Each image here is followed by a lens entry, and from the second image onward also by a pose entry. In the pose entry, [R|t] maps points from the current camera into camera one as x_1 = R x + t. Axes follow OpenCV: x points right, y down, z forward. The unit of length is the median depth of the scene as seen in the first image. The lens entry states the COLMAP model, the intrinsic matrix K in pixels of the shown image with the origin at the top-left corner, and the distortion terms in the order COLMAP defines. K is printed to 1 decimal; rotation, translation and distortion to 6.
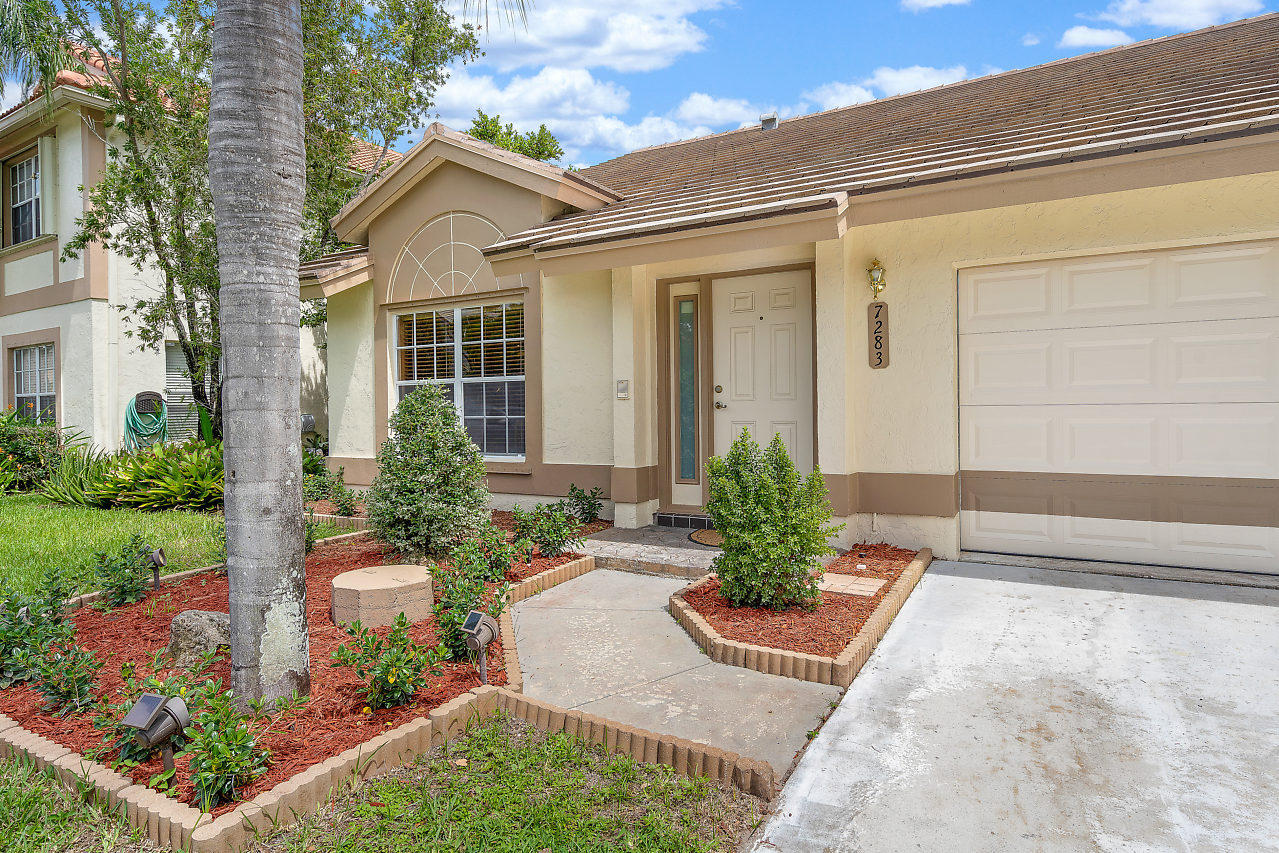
lens RADIAL K [[708.3, 0, 644.0], [0, 708.3, 396.2], [0, 0, 1]] dist [0.012034, 0.000178]
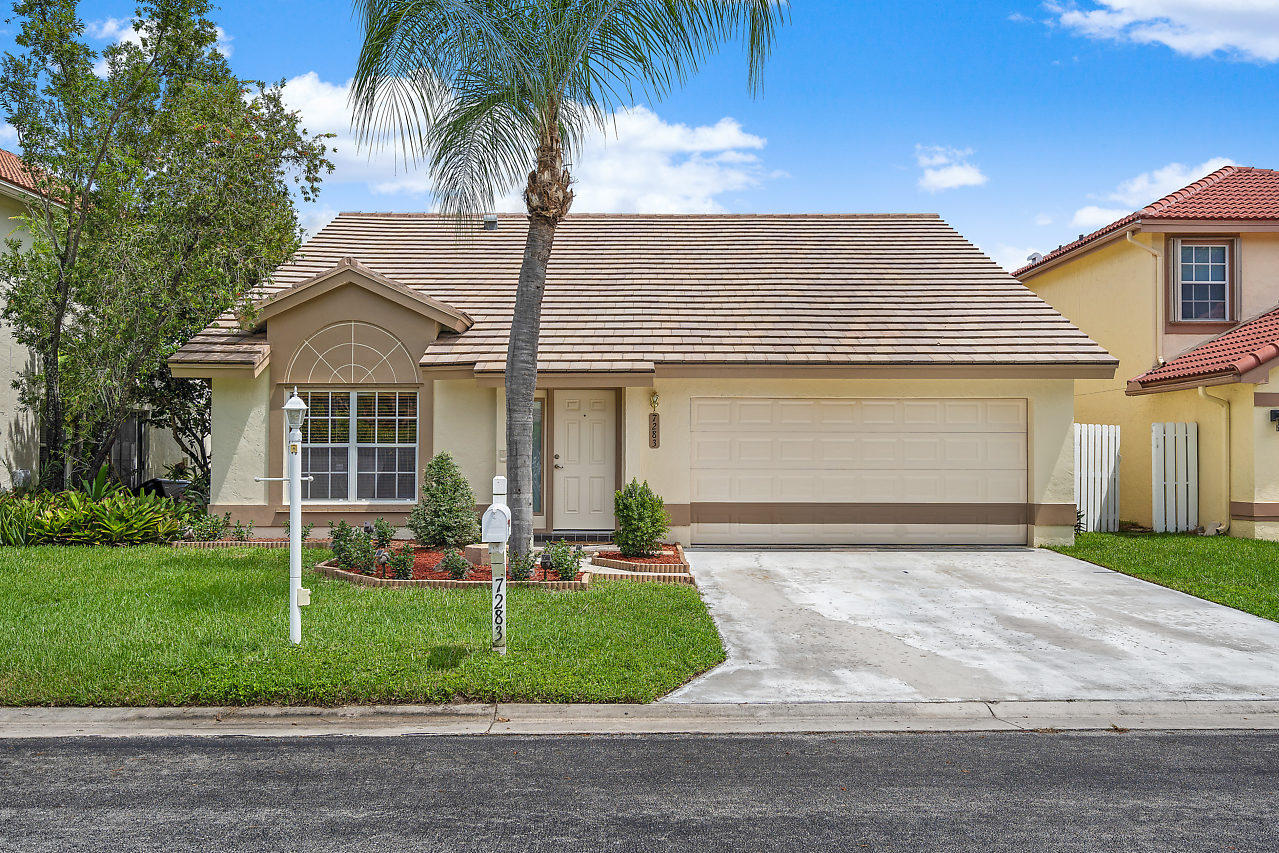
lens RADIAL K [[1145.6, 0, 639.5], [0, 1145.6, 426.5], [0, 0, 1]] dist [-0.001698, -0.002751]
pose [[0.867145, 0.031792, 0.497041, -0.919526], [-0.022029, 0.999432, -0.025495, -0.014581], [-0.497569, 0.011159, 0.867353, -1.224538]]
